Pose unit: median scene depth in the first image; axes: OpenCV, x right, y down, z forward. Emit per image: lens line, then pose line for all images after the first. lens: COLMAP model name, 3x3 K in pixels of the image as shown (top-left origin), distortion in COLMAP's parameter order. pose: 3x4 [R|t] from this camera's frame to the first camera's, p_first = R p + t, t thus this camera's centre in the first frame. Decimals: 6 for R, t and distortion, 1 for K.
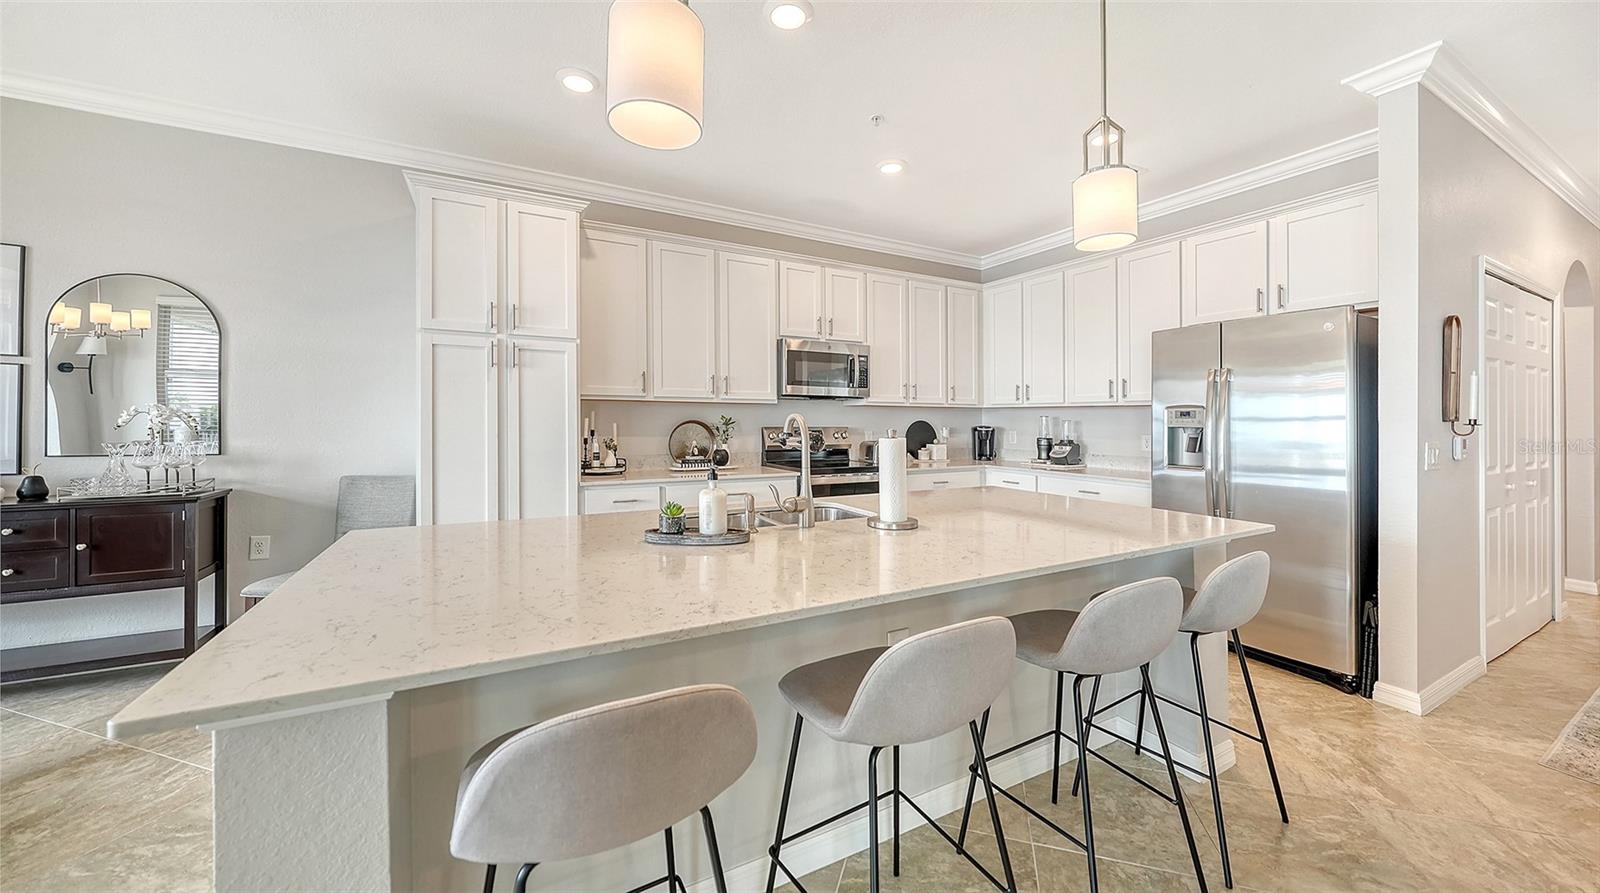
lens RADIAL K [[563.7, 0, 808.3], [0, 563.7, 419.2], [0, 0, 1]] dist [0.001450, -0.000362]
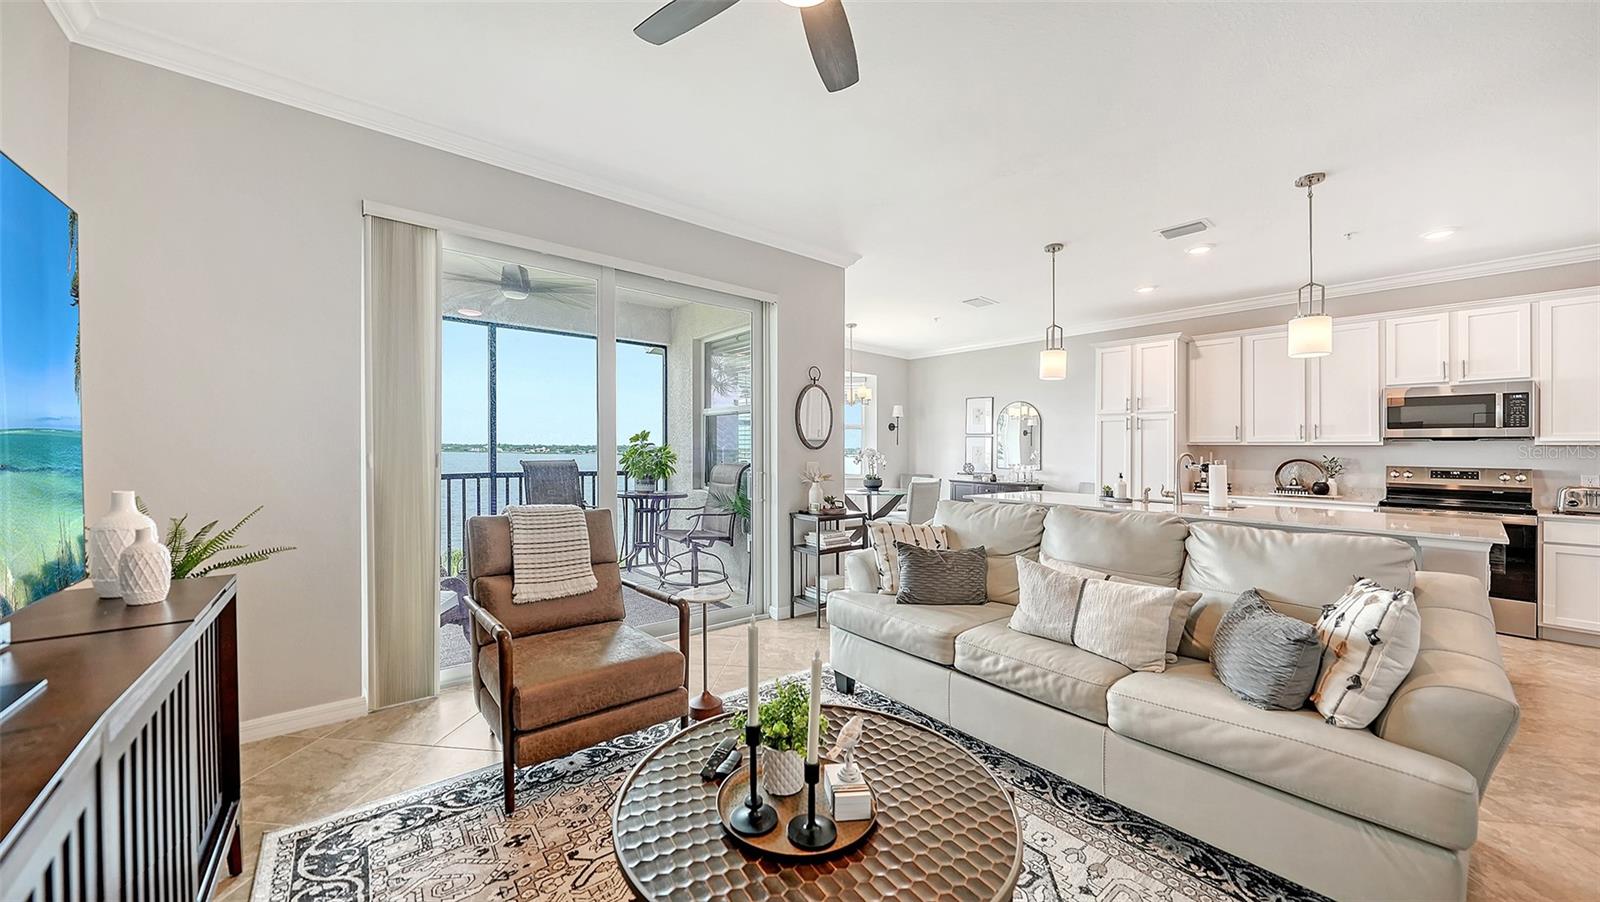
lens RADIAL K [[558.3, 0, 774.1], [0, 558.3, 458.3], [0, 0, 1]] dist [-0.000294, 0.000477]
pose [[0.160264, 0.010295, -0.987021, 0.881624], [-0.014247, 0.999866, 0.008116, 0.007016], [0.986971, 0.012761, 0.160389, -0.405945]]
